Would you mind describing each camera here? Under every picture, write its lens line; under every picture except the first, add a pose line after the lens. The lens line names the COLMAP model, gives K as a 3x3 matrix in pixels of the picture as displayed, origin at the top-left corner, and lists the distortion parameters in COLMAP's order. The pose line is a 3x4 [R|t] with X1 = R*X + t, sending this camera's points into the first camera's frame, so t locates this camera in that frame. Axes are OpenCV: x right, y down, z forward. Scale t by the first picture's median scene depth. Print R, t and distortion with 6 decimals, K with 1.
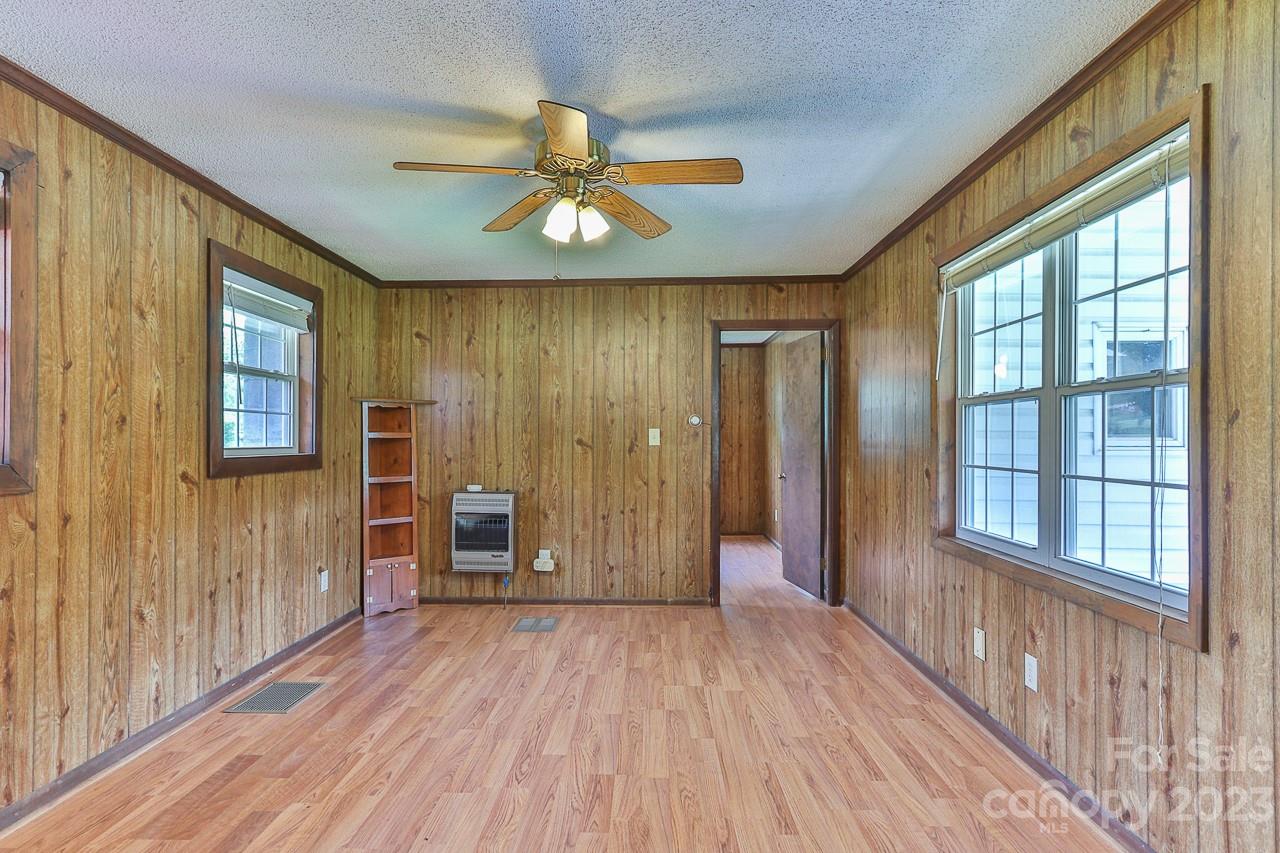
lens RADIAL K [[662.1, 0, 629.9], [0, 662.1, 433.2], [0, 0, 1]] dist [-0.002346, 0.005043]
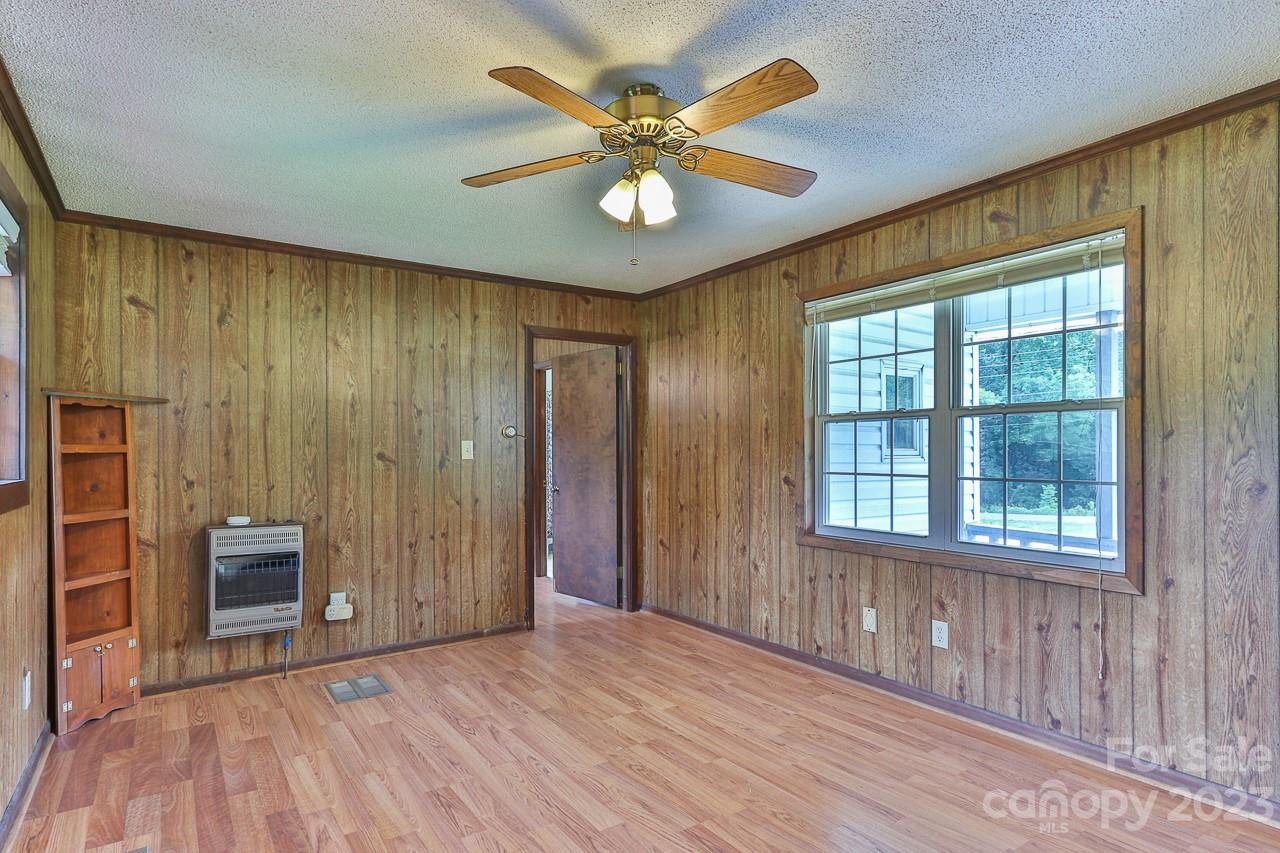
lens RADIAL K [[662.1, 0, 613.5], [0, 662.1, 448.2], [0, 0, 1]] dist [-0.002346, 0.005043]
pose [[0.816064, -0.002354, 0.577956, -0.360962], [0.000620, 0.999995, 0.003198, 0.000684], [-0.577961, -0.002251, 0.816062, 0.188187]]
